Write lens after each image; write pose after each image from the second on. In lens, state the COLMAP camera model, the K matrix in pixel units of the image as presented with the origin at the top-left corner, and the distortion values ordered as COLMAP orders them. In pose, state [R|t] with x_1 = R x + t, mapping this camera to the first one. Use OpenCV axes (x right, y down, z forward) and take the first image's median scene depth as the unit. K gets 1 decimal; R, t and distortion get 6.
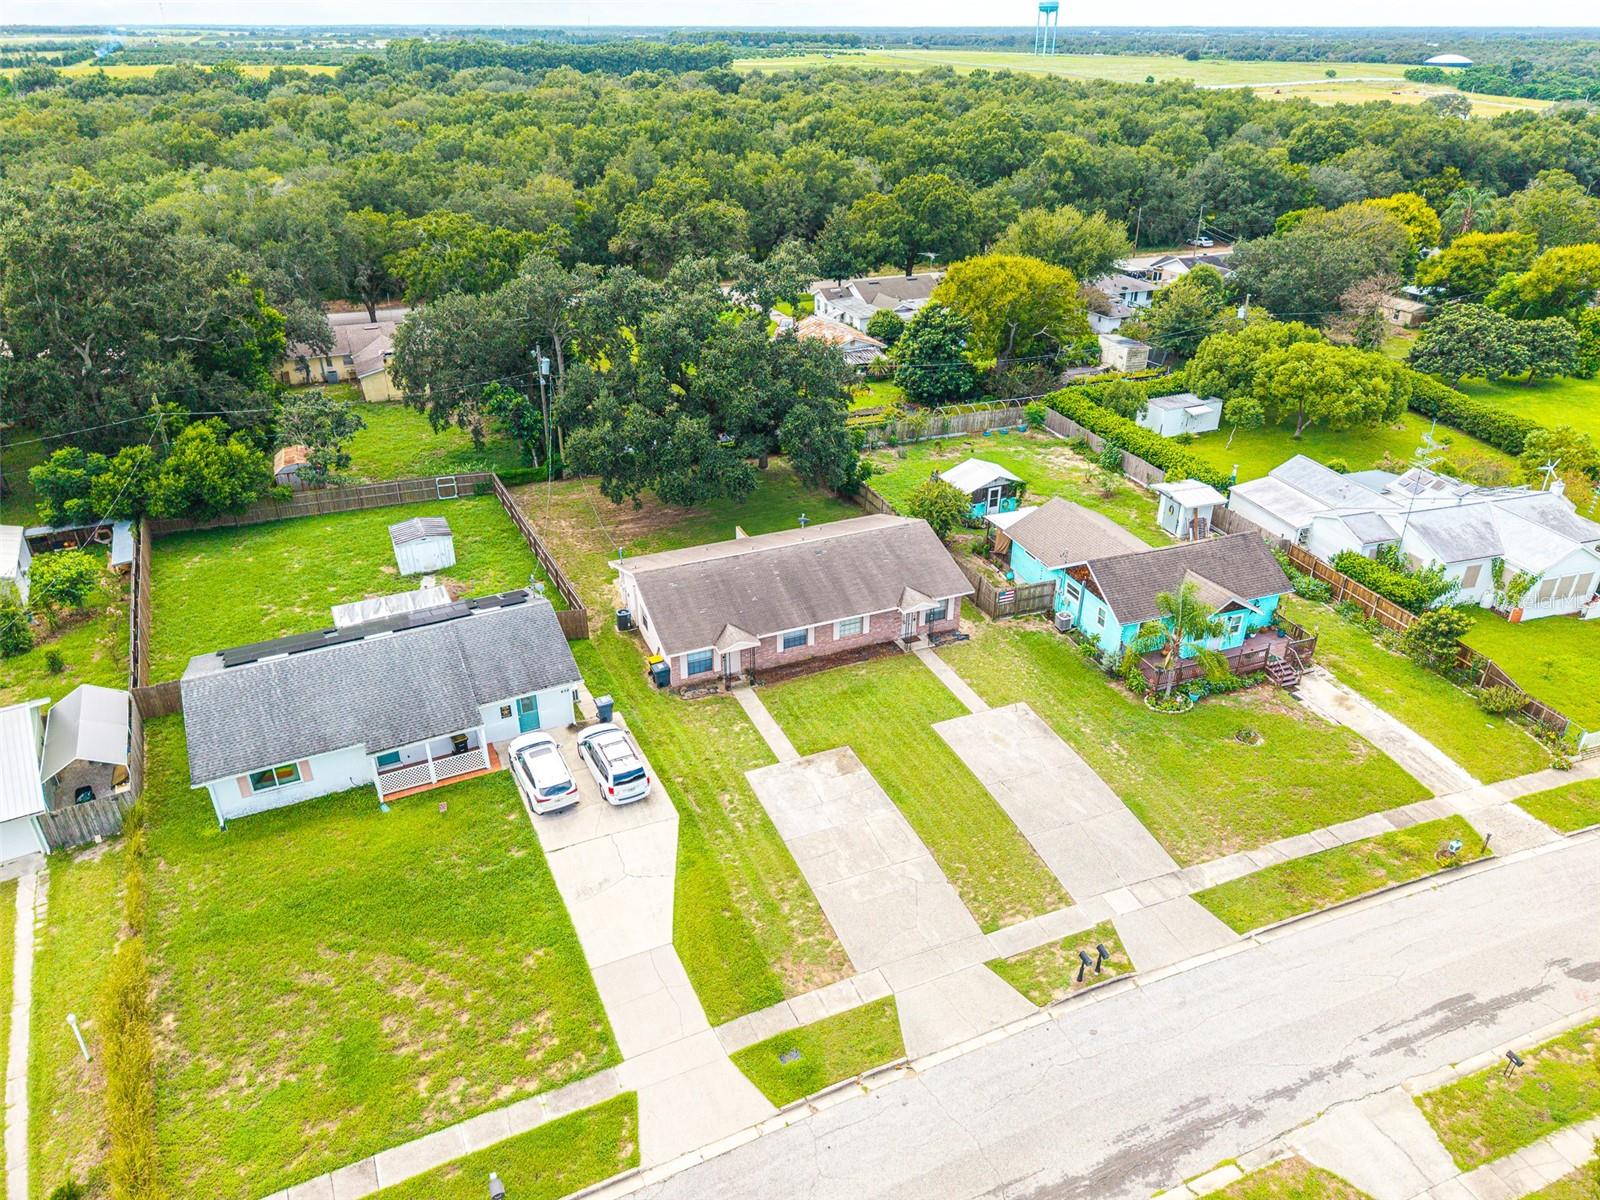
lens RADIAL K [[1061.6, 0, 801.9], [0, 1061.6, 599.0], [0, 0, 1]] dist [0.020853, -0.014157]
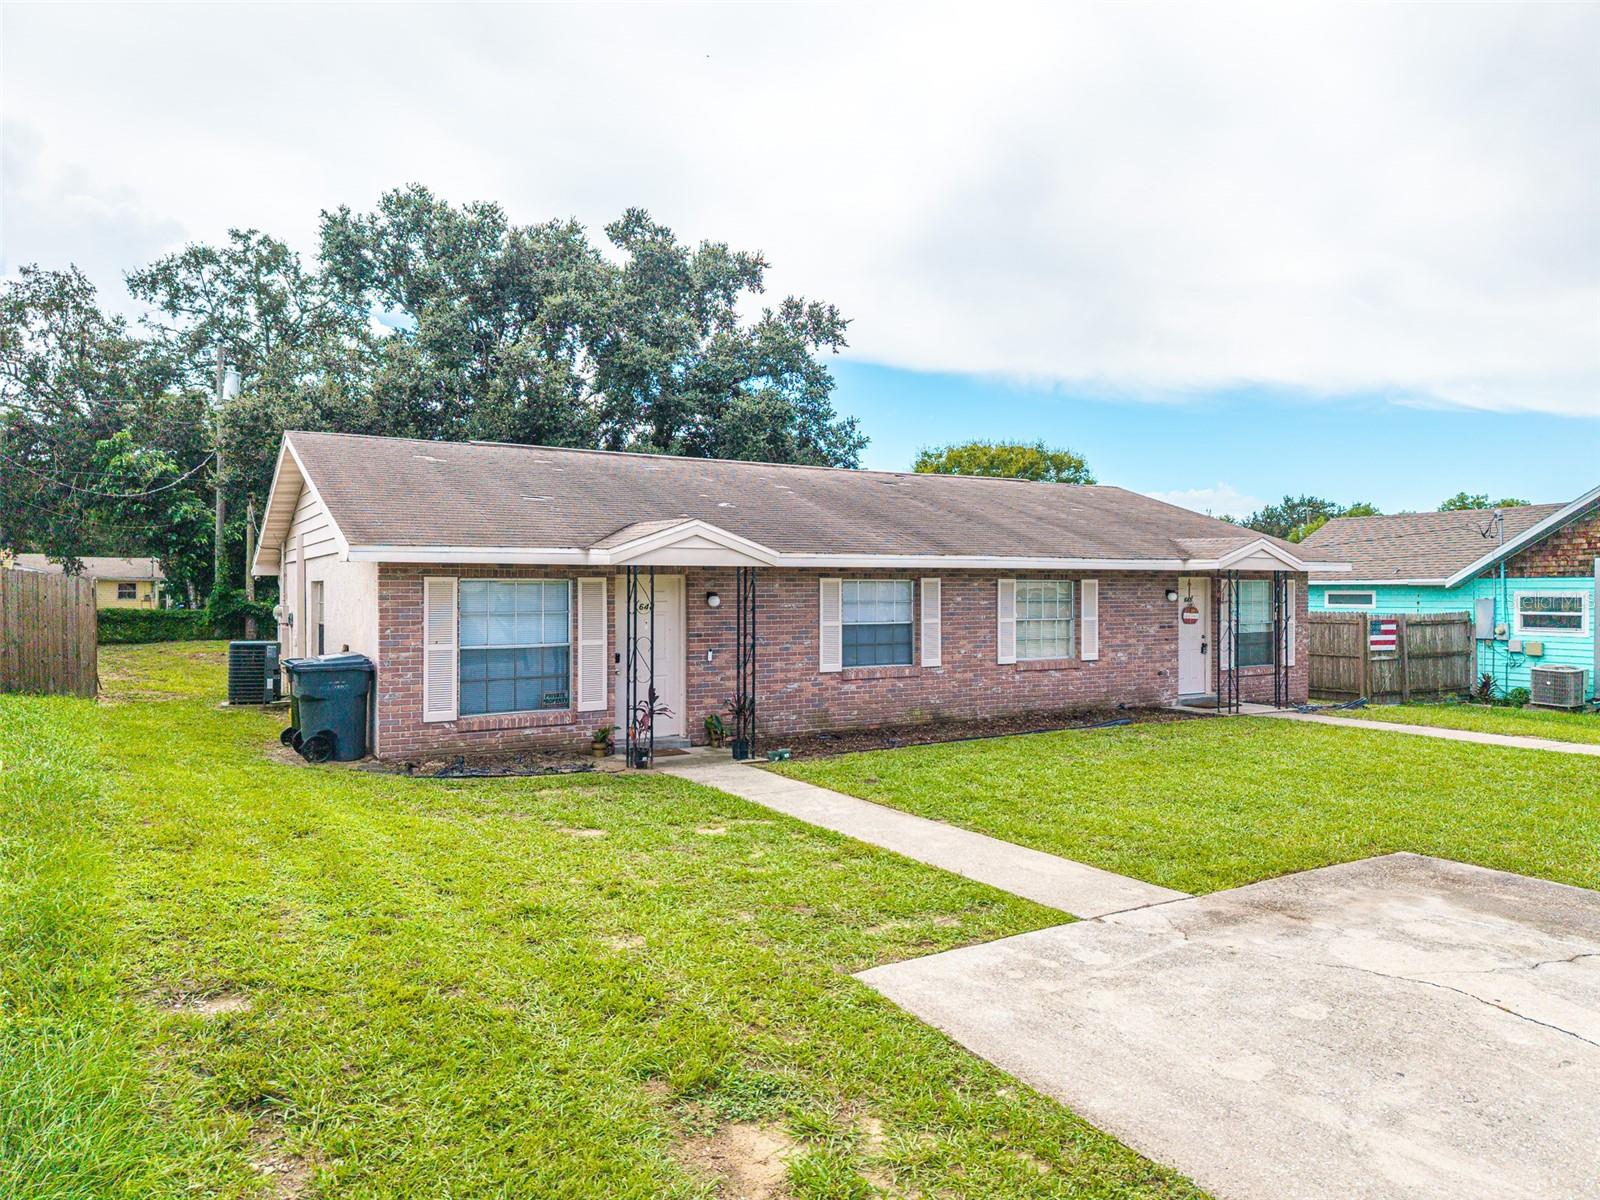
lens RADIAL K [[1061.6, 0, 797.7], [0, 1061.6, 598.2], [0, 0, 1]] dist [0.020853, -0.014157]
pose [[0.990526, -0.023026, 0.135384, -0.072886], [0.085458, 0.875055, -0.476420, 0.180124], [-0.107498, 0.483476, 0.868732, 0.860098]]
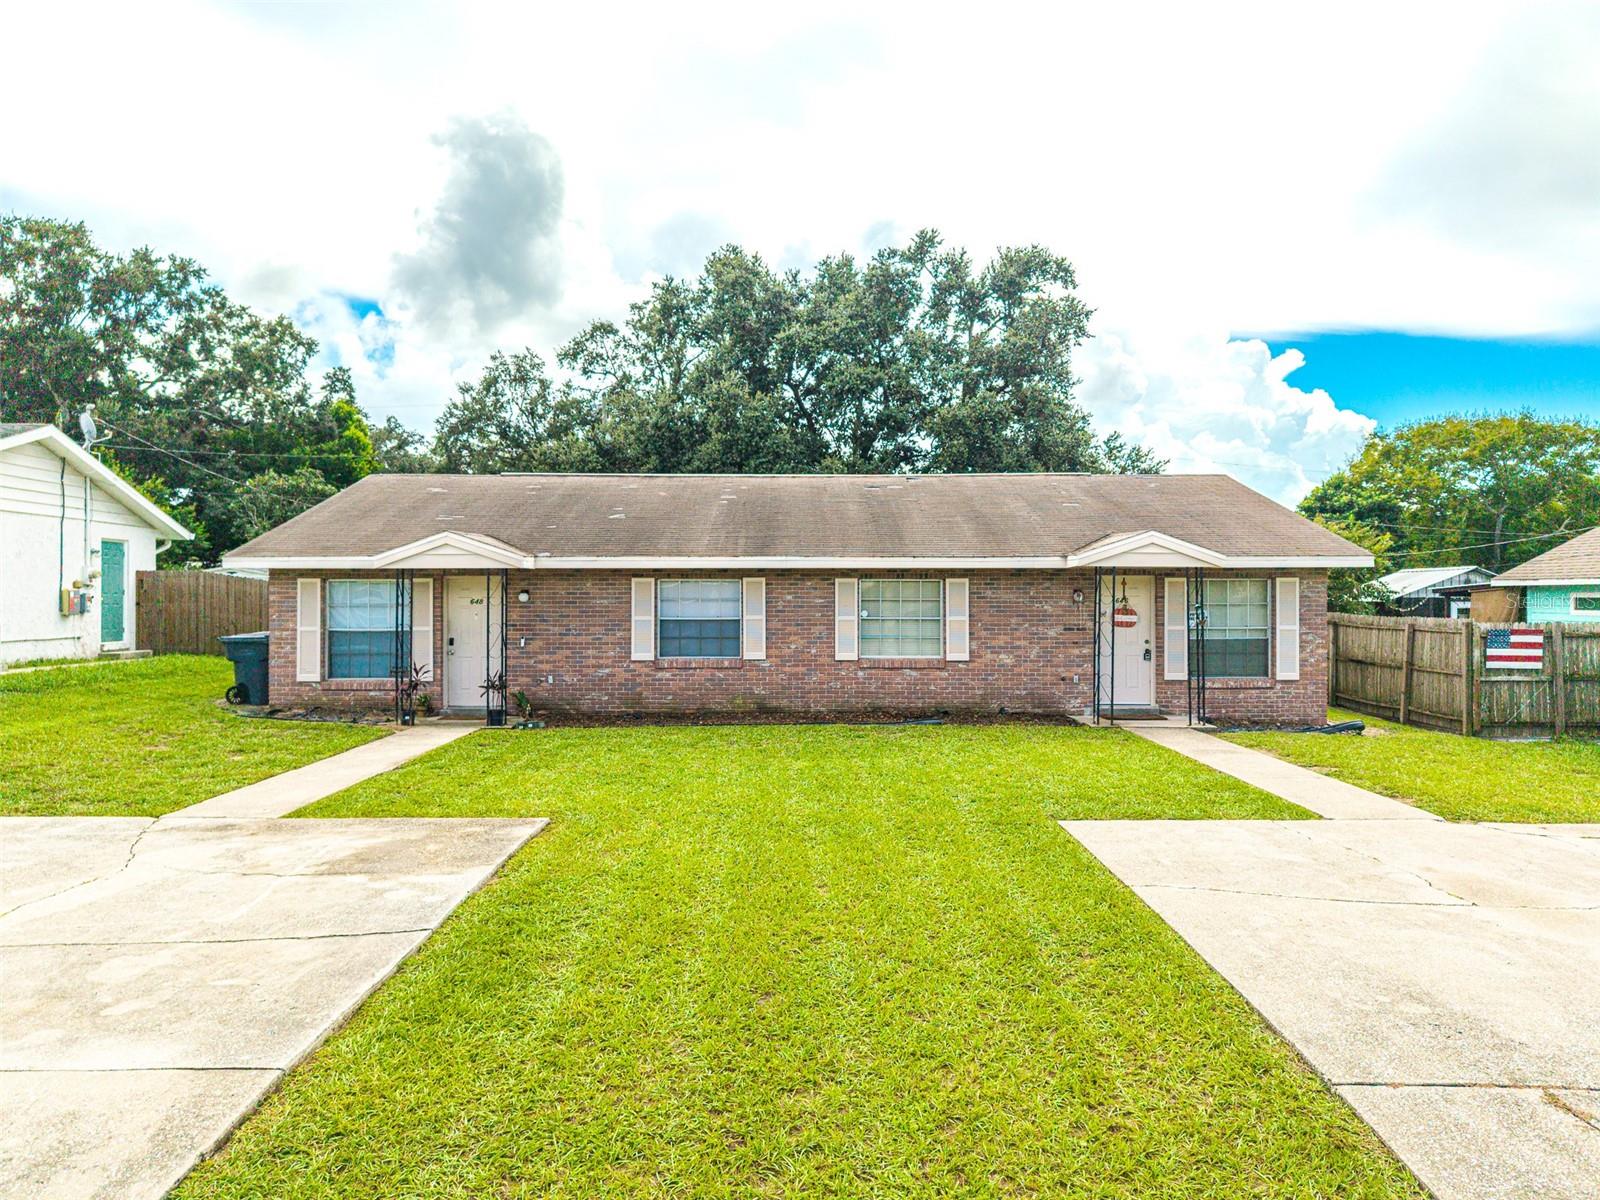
lens RADIAL K [[1061.6, 0, 813.2], [0, 1061.6, 595.0], [0, 0, 1]] dist [0.020853, -0.014157]
pose [[0.921707, -0.019789, -0.387381, 0.161682], [-0.174209, 0.871188, -0.459002, 0.186247], [0.346565, 0.490550, 0.799533, 0.863475]]
